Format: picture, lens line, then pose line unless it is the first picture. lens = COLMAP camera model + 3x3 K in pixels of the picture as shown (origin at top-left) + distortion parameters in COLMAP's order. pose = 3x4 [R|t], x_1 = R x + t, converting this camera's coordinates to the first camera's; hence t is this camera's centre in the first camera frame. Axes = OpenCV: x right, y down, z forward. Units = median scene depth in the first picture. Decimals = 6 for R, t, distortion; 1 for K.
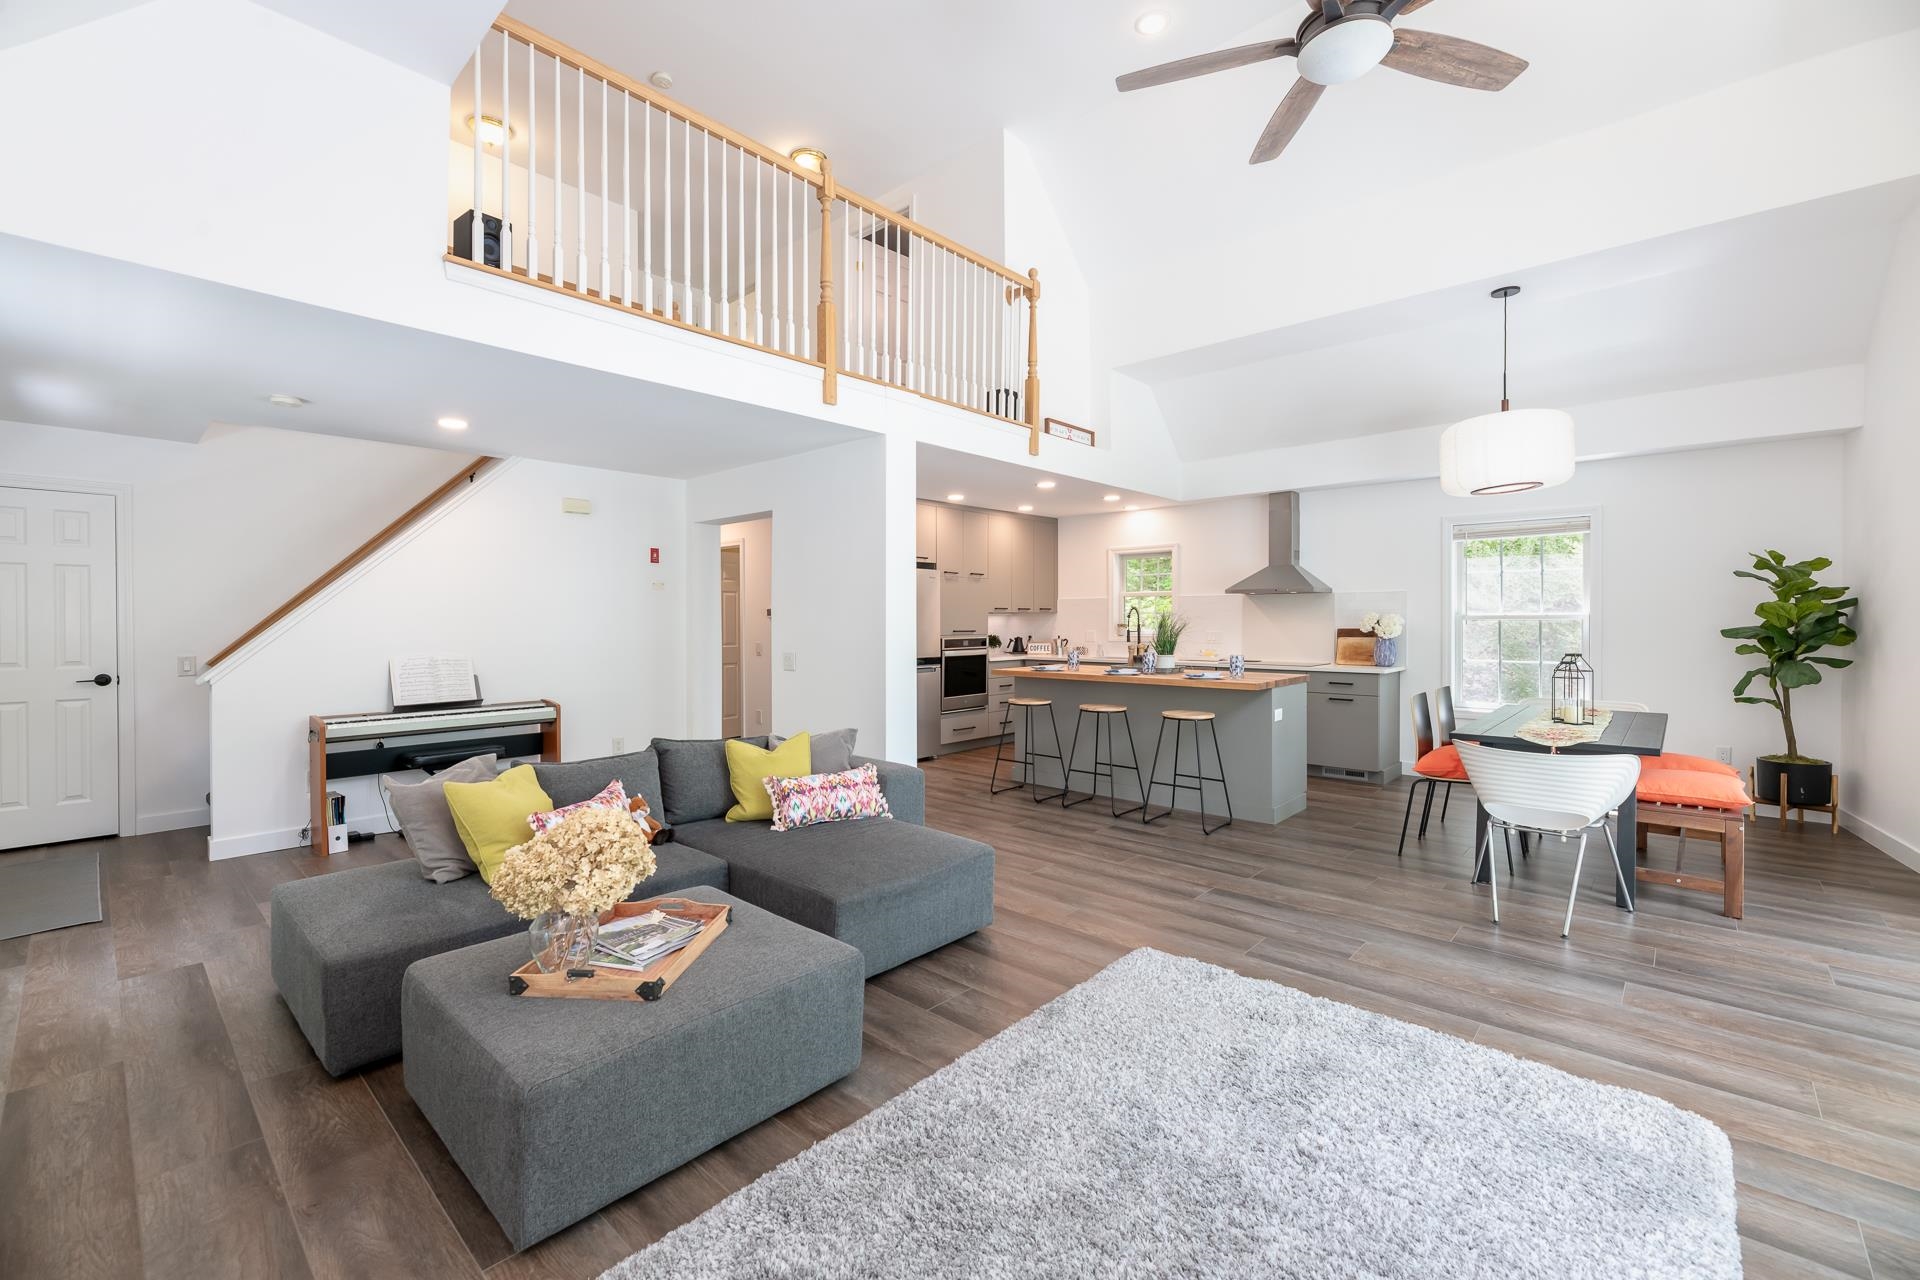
lens RADIAL K [[802.8, 0, 936.3], [0, 802.8, 628.9], [0, 0, 1]] dist [0.000486, 0.000063]
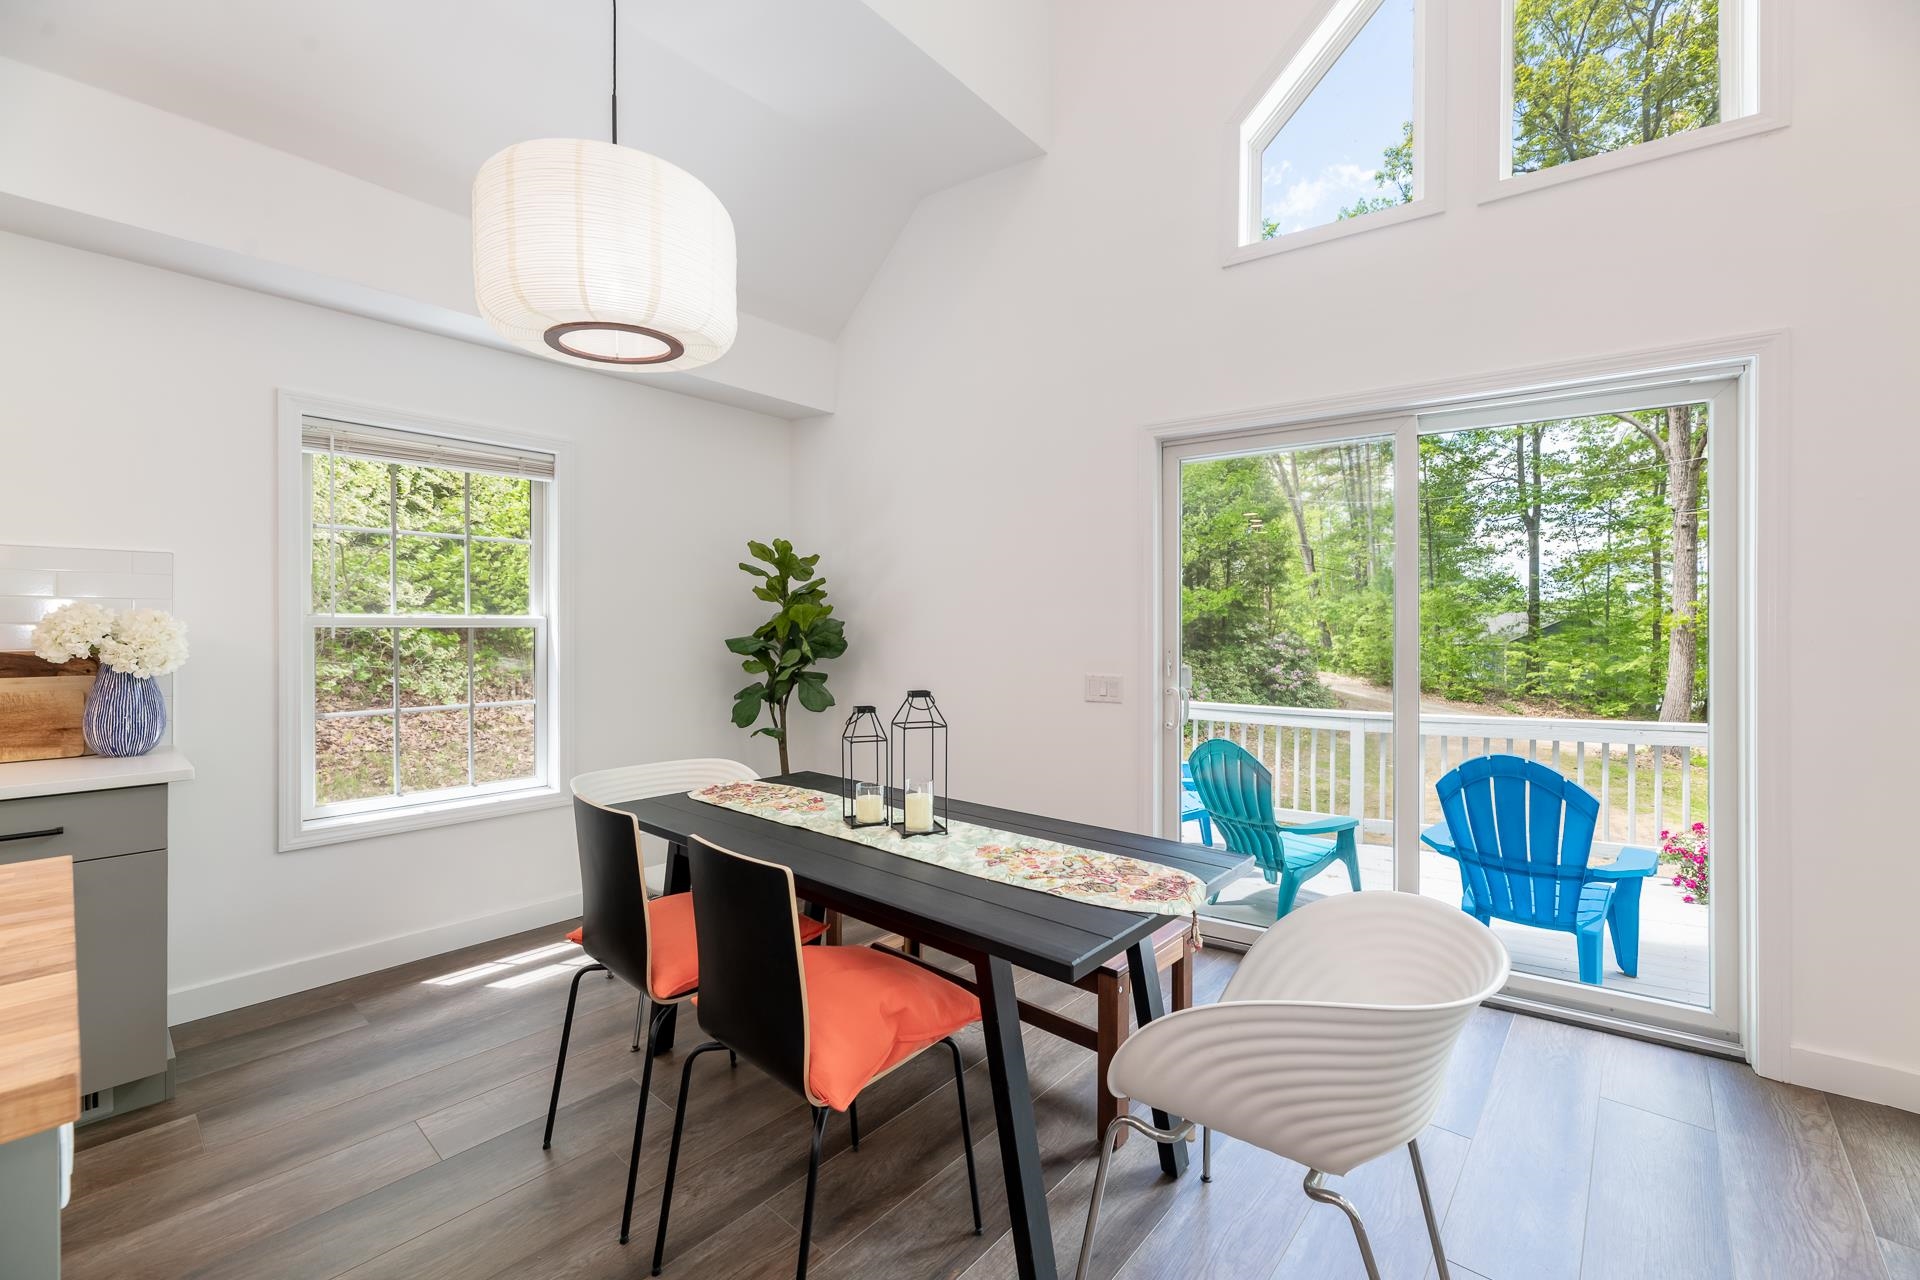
lens RADIAL K [[783.2, 0, 968.0], [0, 783.2, 630.1], [0, 0, 1]] dist [-0.003260, 0.000030]
pose [[-0.034908, 0.002055, 0.999388, 0.248028], [0.013409, 0.999909, -0.001587, -0.004451], [-0.999301, 0.013345, -0.034932, 0.805429]]
